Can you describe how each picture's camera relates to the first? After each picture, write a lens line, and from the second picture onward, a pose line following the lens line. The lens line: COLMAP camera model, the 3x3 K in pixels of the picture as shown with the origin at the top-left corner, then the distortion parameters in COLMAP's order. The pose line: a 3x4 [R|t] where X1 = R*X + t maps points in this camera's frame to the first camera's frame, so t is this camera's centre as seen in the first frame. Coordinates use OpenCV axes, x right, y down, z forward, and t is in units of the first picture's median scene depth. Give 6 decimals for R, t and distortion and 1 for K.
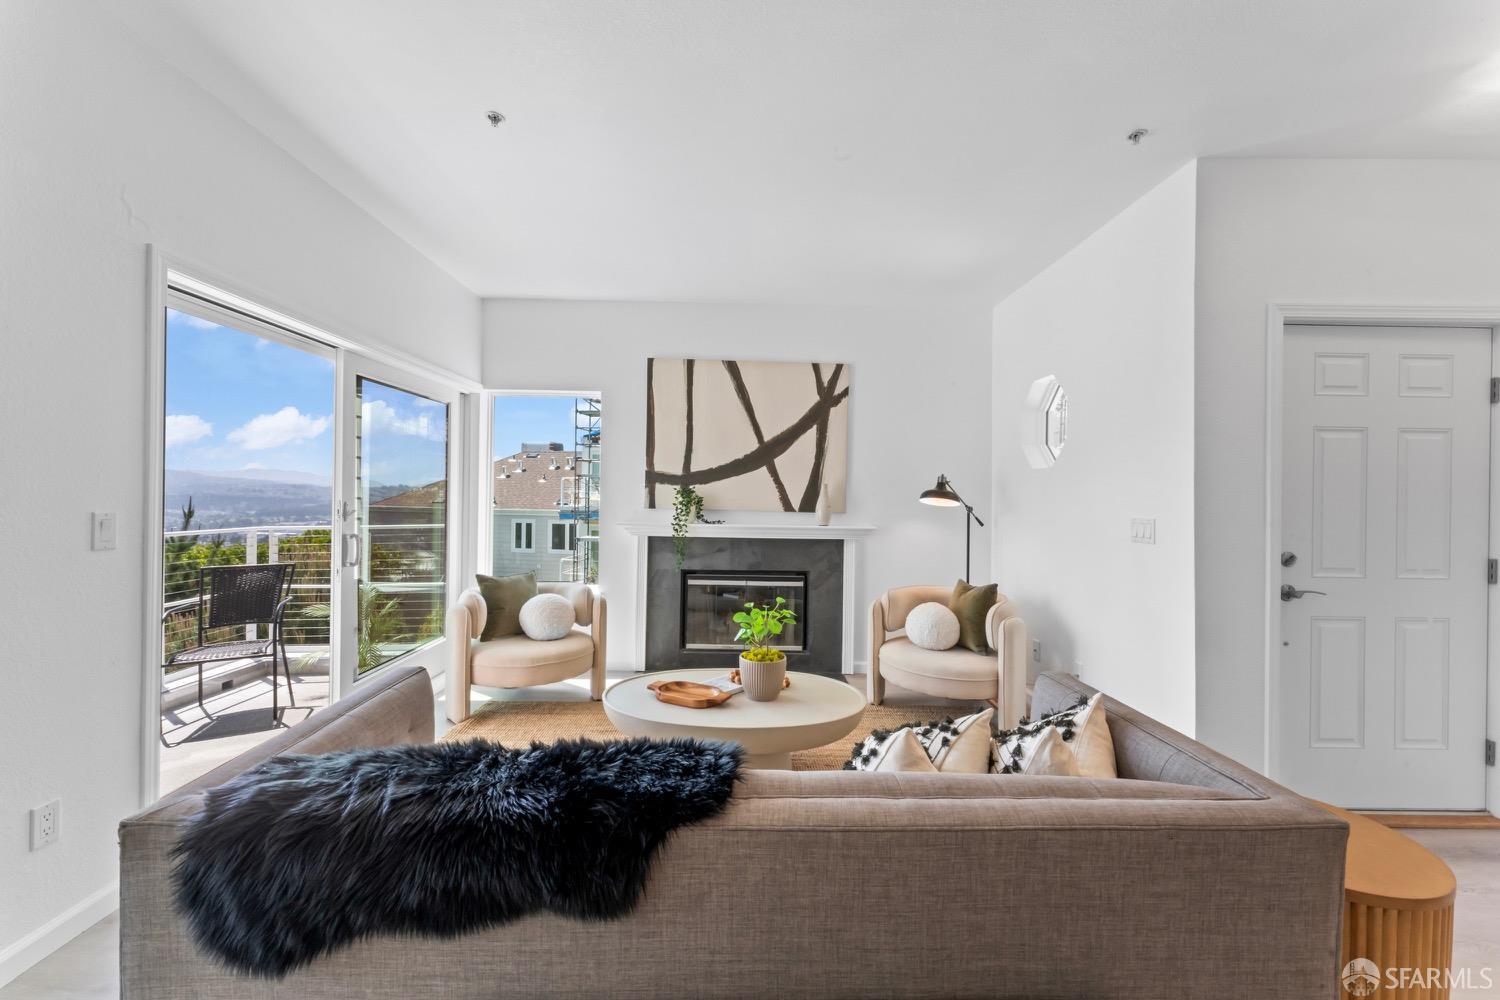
lens RADIAL K [[596.1, 0, 746.3], [0, 596.1, 493.3], [0, 0, 1]] dist [-0.000416, 0.000424]
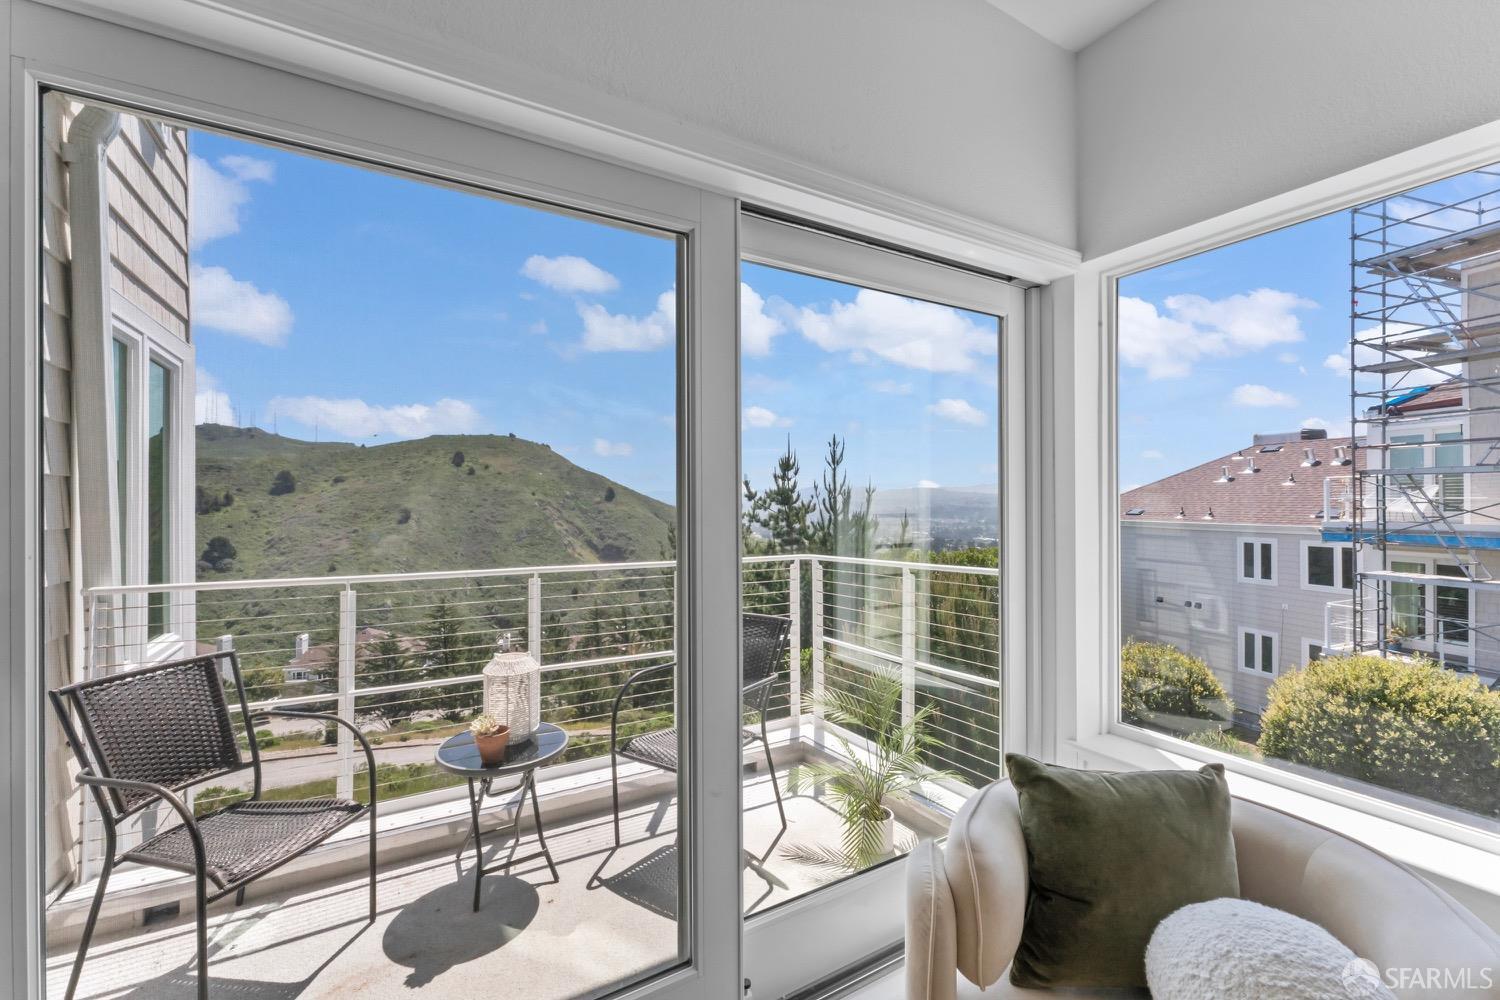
lens RADIAL K [[612.4, 0, 750.0], [0, 612.4, 500.0], [0, 0, 1]] dist [0.000399, -0.000168]
pose [[0.493987, -0.018487, -0.869273, -0.183808], [0.013788, 0.999815, -0.013428, -0.004773], [0.869360, -0.005352, 0.494150, 0.584960]]
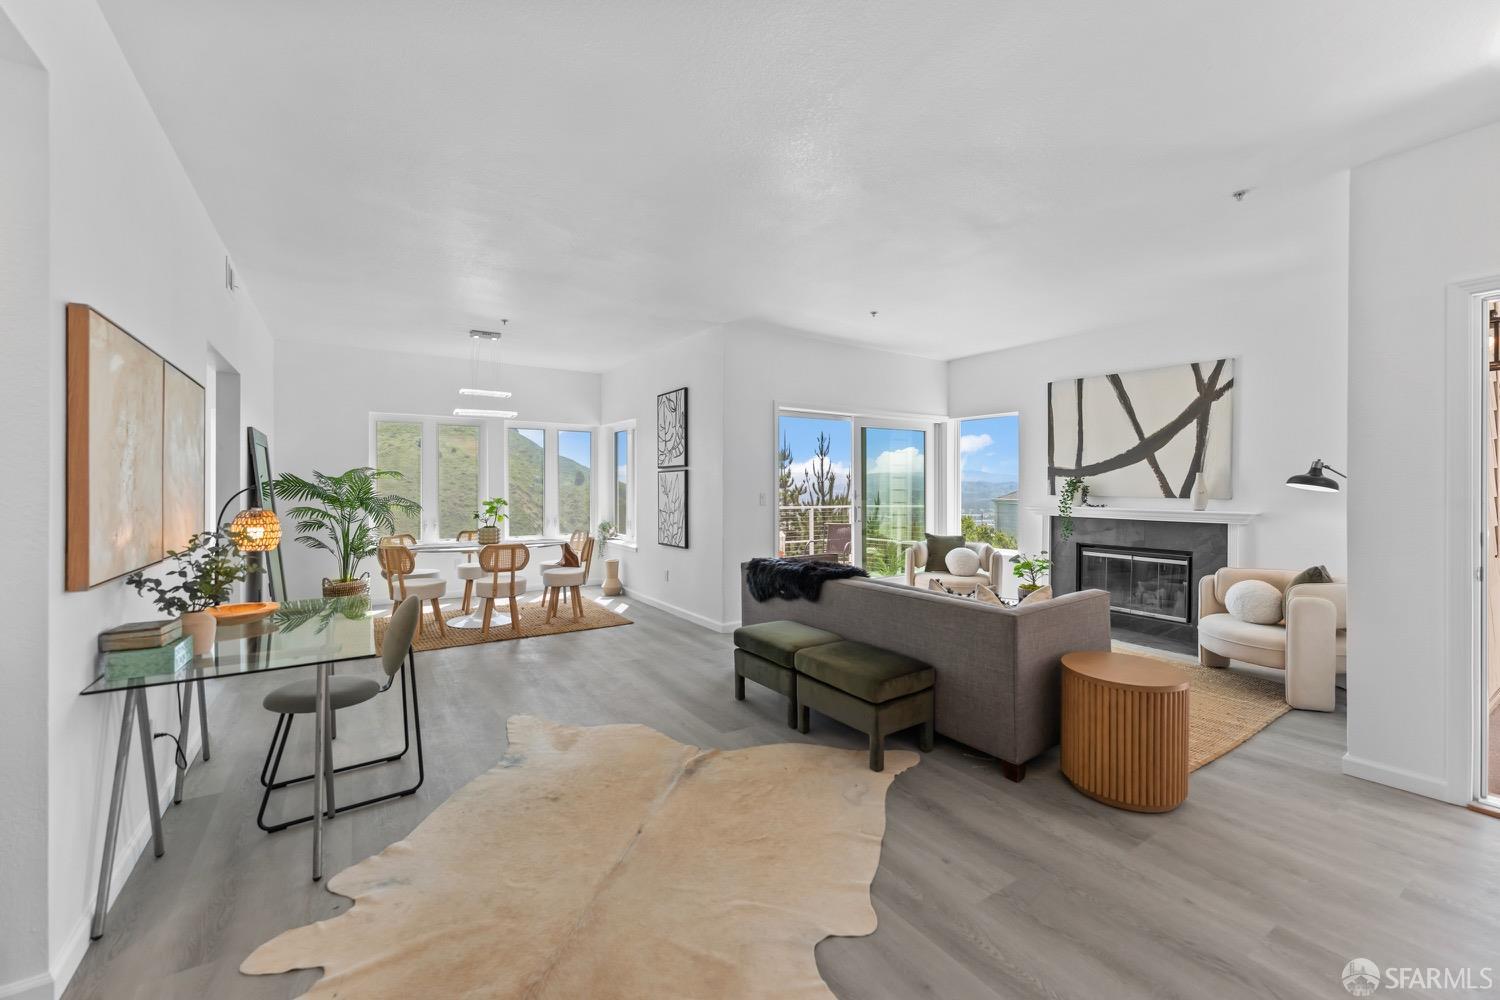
lens RADIAL K [[603.3, 0, 753.3], [0, 603.3, 486.9], [0, 0, 1]] dist [0.000328, -0.000148]
pose [[0.544373, -0.013405, -0.838736, 0.604920], [0.011103, 0.999900, -0.008774, 0.011280], [0.838770, -0.004537, 0.544467, -0.292774]]
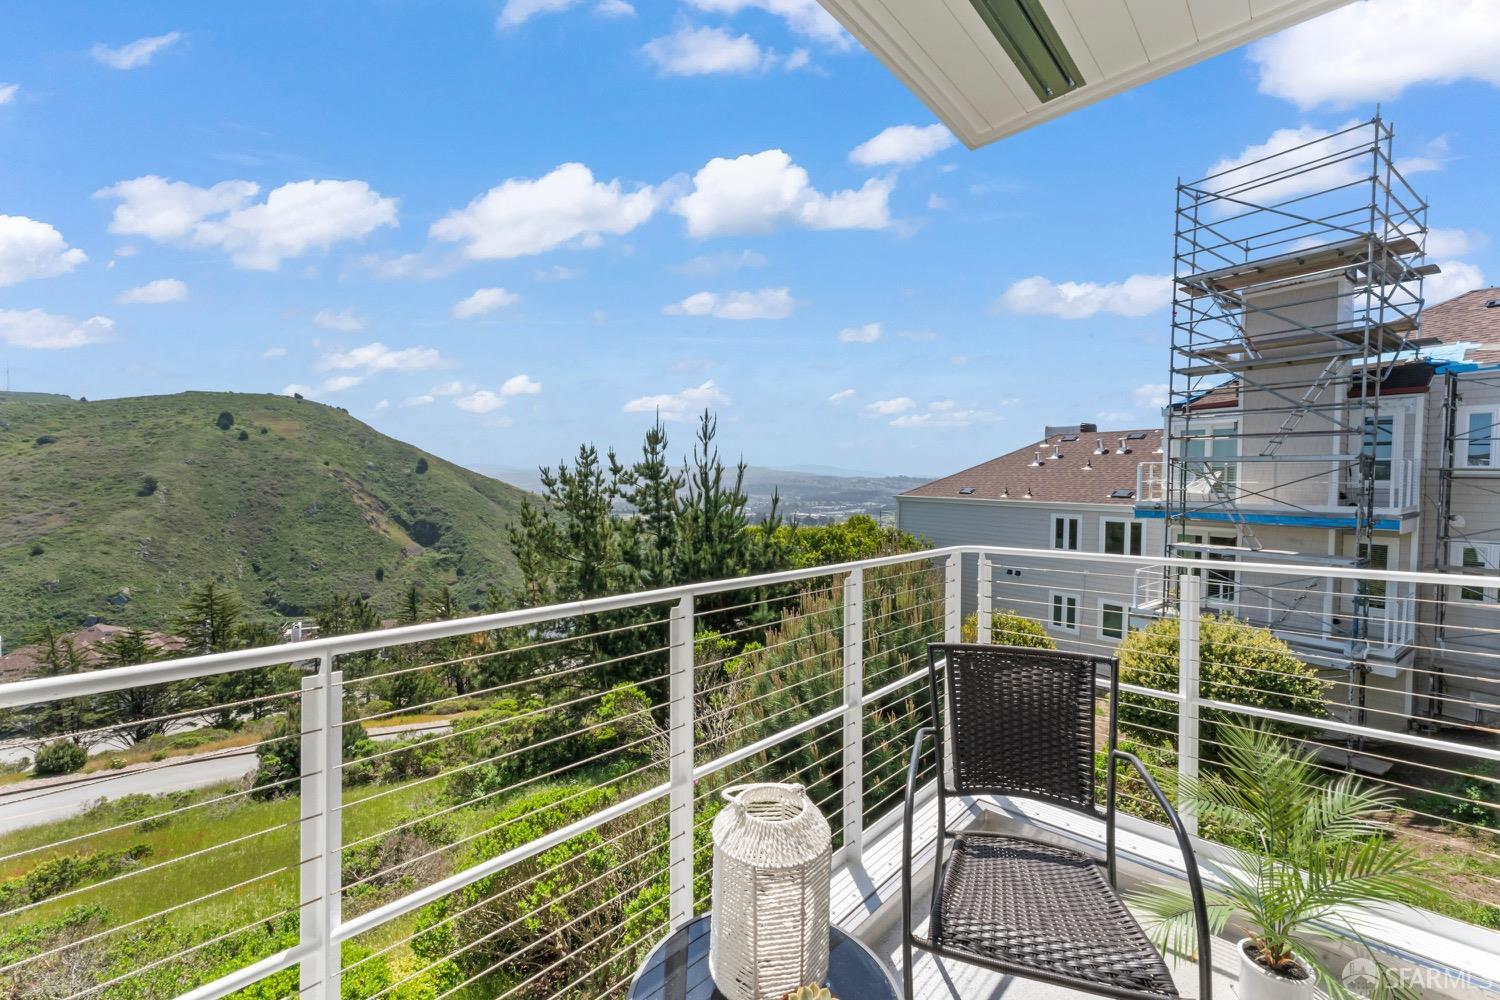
lens RADIAL K [[596.1, 0, 746.3], [0, 596.1, 493.3], [0, 0, 1]] dist [-0.000416, 0.000424]
pose [[0.711021, 0.012180, -0.703066, -0.598012], [-0.000012, 0.999850, 0.017310, -0.003088], [0.703171, -0.012300, 0.710914, 0.495232]]
